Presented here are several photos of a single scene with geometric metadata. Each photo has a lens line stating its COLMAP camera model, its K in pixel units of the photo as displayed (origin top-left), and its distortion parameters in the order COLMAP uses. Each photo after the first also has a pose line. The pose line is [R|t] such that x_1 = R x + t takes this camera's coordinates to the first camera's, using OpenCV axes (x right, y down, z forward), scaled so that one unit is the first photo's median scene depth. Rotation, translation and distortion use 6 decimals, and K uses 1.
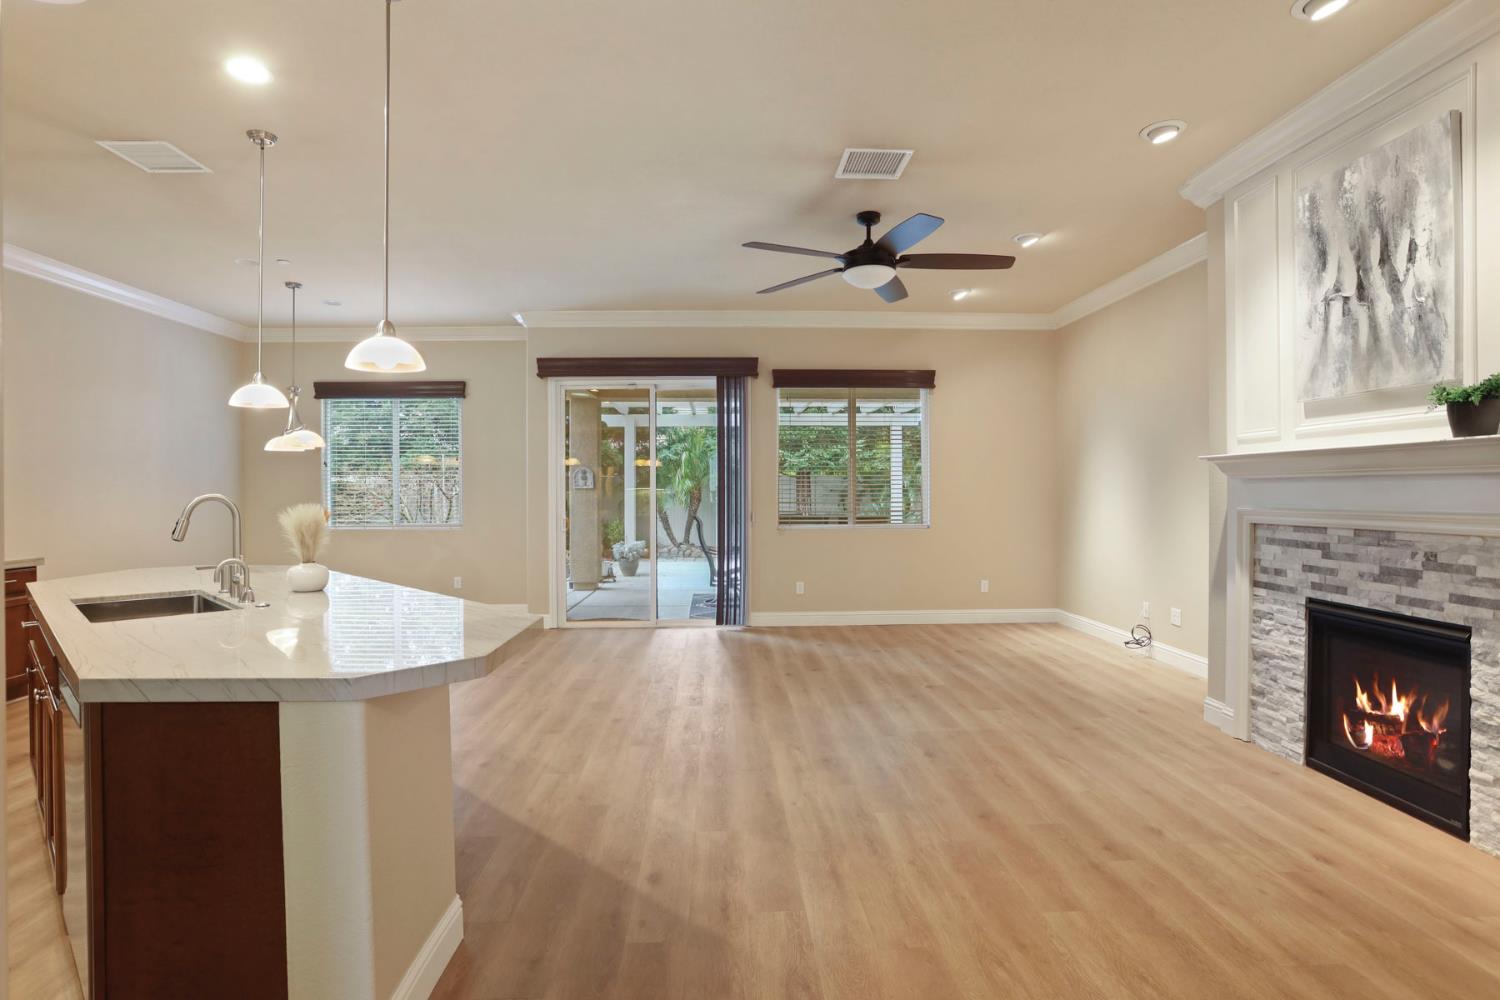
lens RADIAL K [[756.5, 0, 741.1], [0, 756.5, 494.8], [0, 0, 1]] dist [-0.065162, 0.029196]
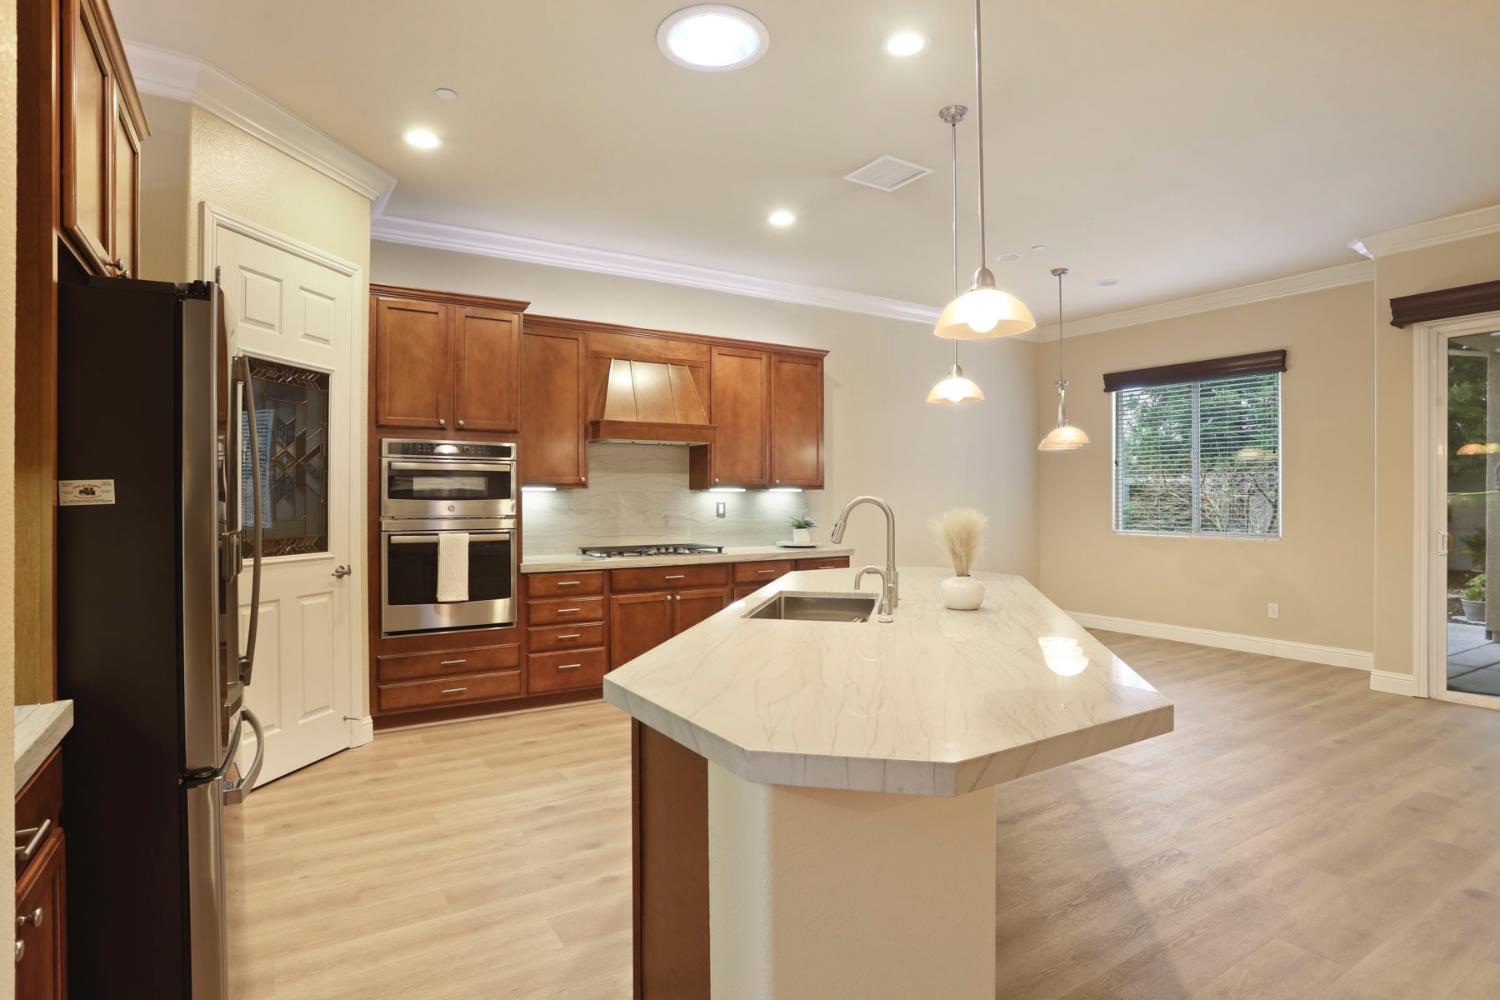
lens RADIAL K [[783.4, 0, 739.0], [0, 783.4, 499.6], [0, 0, 1]] dist [-0.067842, 0.033243]
pose [[0.501602, 0.007216, -0.865068, 0.060245], [-0.003572, 0.999974, 0.006270, -0.001620], [0.865091, -0.000055, 0.501615, 0.279745]]
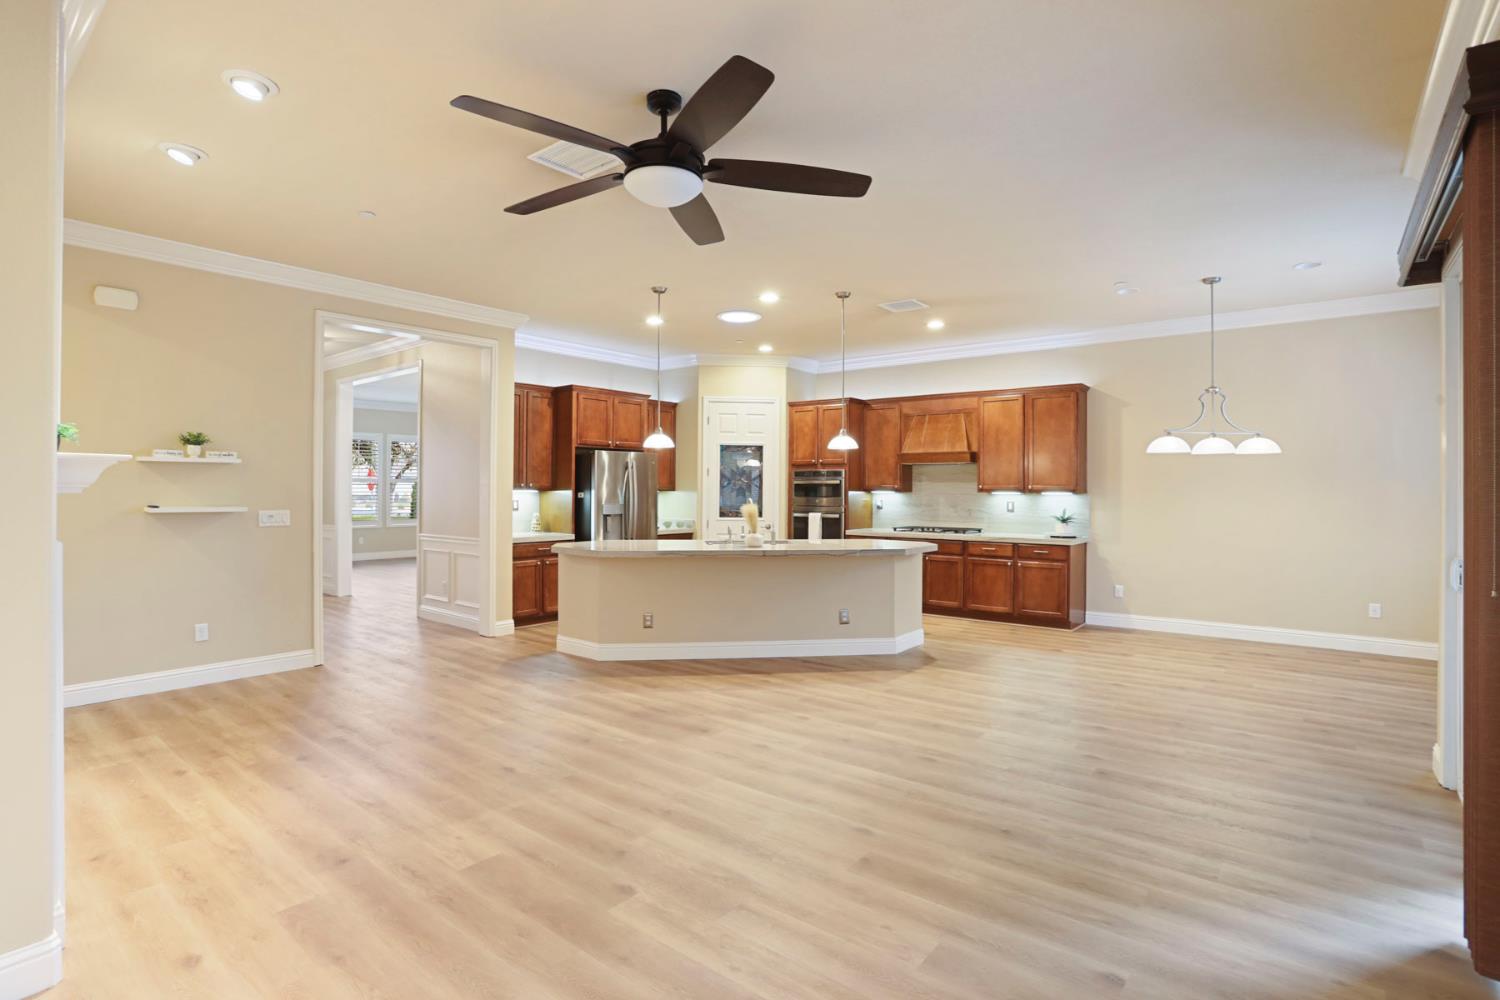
lens RADIAL K [[730.6, 0, 738.4], [0, 730.6, 490.9], [0, 0, 1]] dist [-0.070485, 0.029359]
pose [[-0.660892, 0.003163, -0.750475, 0.817919], [-0.003599, 0.999966, 0.007383, -0.032169], [0.750473, 0.007580, -0.660858, 1.986053]]
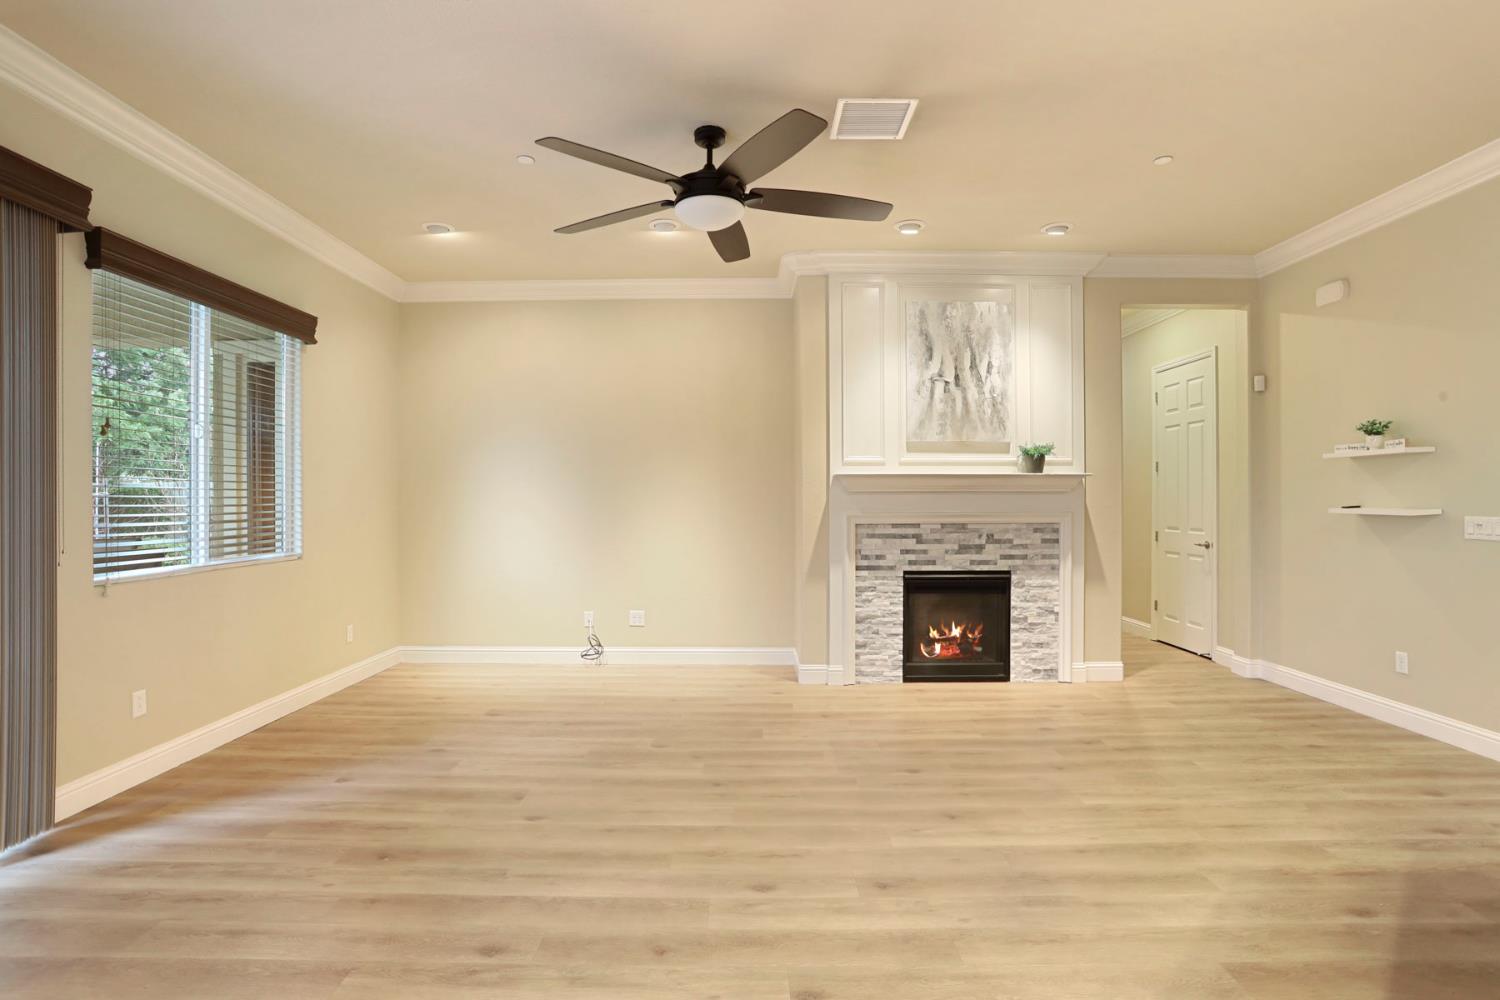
lens RADIAL K [[741.9, 0, 750.0], [0, 741.9, 500.0], [0, 0, 1]] dist [-0.074960, 0.035503]
pose [[0.033801, 0.003086, 0.999424, -0.754919], [0.006408, 0.999974, -0.003304, -0.003023], [-0.999408, 0.006516, 0.033781, 1.260791]]
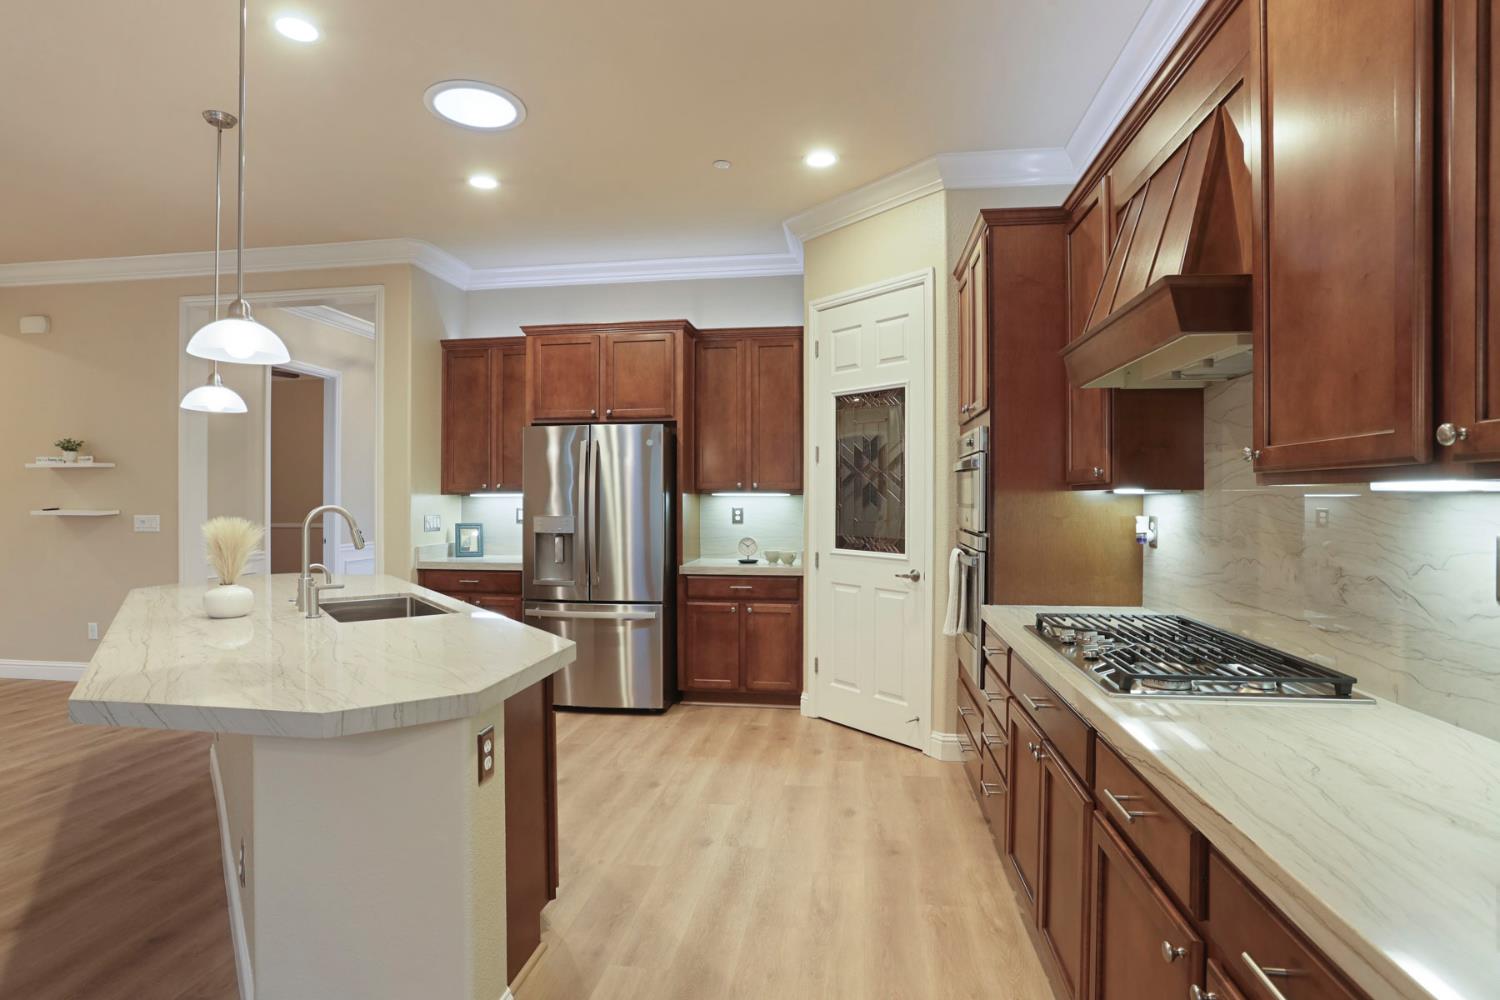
lens RADIAL K [[775.7, 0, 750.0], [0, 775.7, 500.0], [0, 0, 1]] dist [-0.078697, 0.034553]
pose [[-0.986326, 0.004640, 0.164738, -1.162600], [0.005594, 0.999970, 0.005330, -0.008061], [-0.164709, 0.006179, -0.986323, 1.539872]]
